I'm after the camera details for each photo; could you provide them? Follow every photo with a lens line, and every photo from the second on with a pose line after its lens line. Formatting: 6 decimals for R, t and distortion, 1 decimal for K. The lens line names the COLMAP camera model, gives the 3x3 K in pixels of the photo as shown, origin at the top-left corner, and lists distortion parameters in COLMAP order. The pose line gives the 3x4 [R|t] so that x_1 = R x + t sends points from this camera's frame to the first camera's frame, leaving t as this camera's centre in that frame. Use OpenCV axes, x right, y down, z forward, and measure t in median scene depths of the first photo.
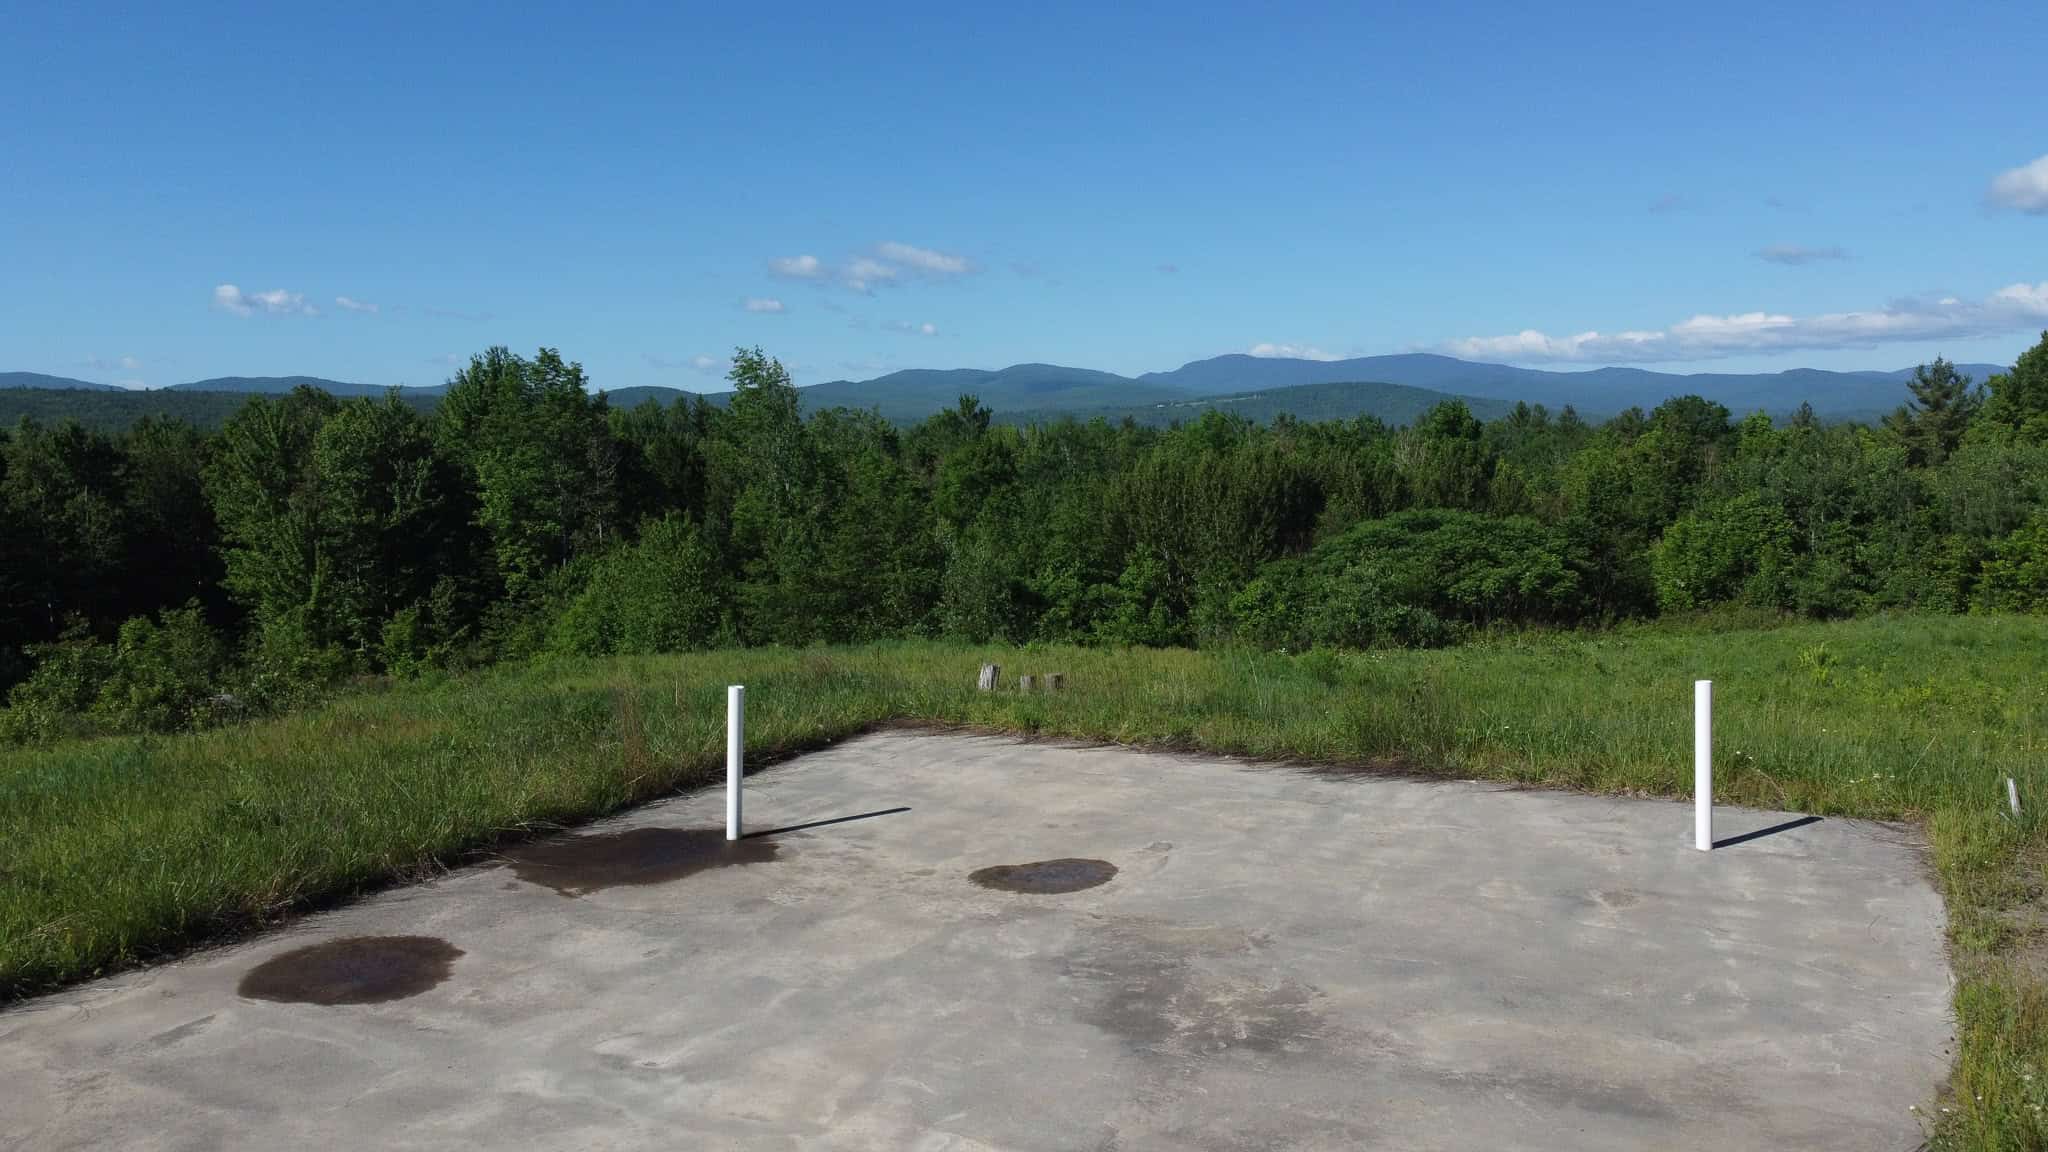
lens RADIAL K [[1609.6, 0, 1024.0], [0, 1609.6, 576.0], [0, 0, 1]] dist [-0.008587, -0.007455]
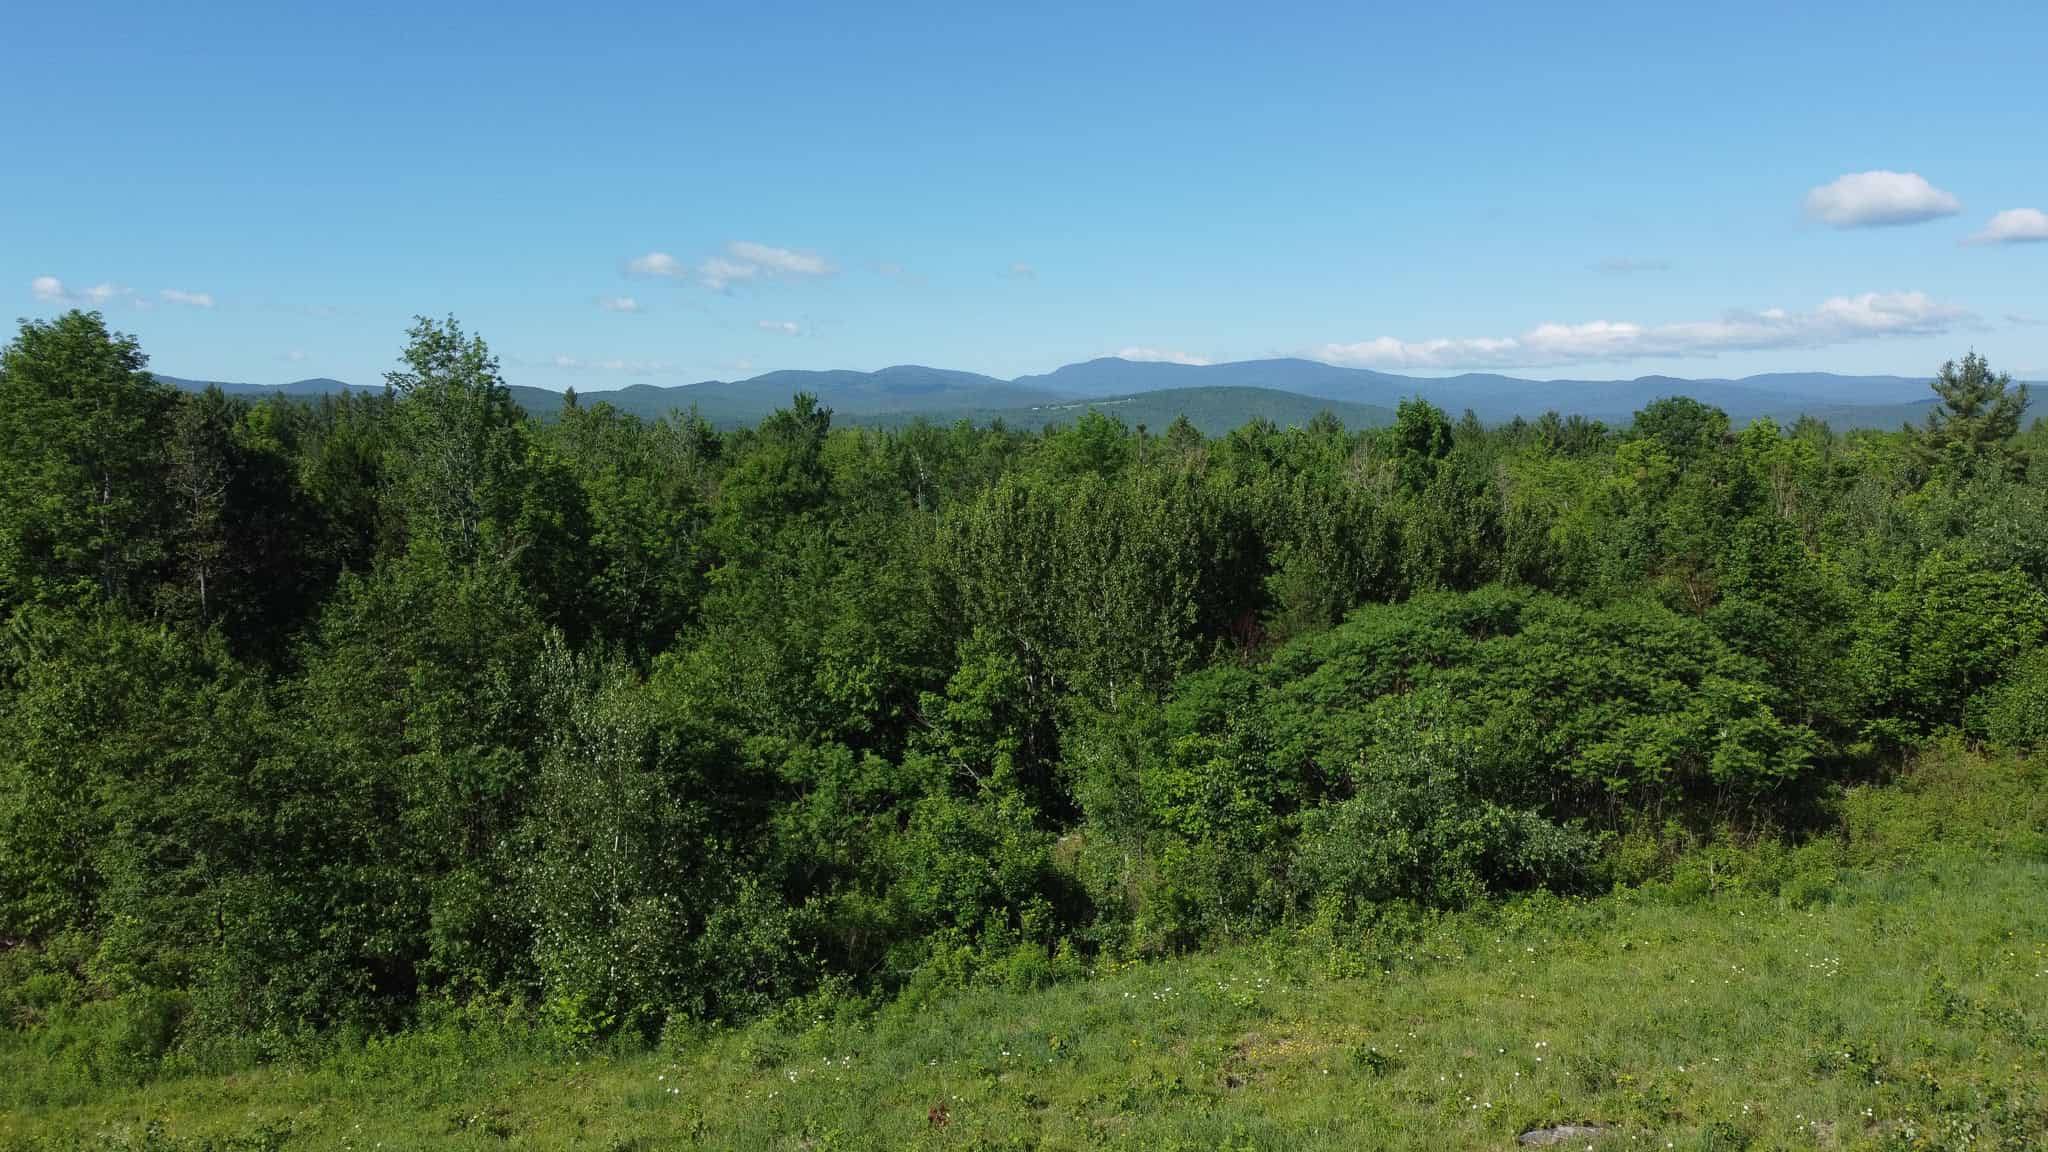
lens RADIAL K [[1609.6, 0, 1024.0], [0, 1609.6, 576.0], [0, 0, 1]] dist [-0.008587, -0.007455]
pose [[0.996852, -0.002436, 0.079244, 0.030675], [0.002550, 0.999996, -0.001333, -0.029953], [-0.079241, 0.001531, 0.996854, 0.299228]]
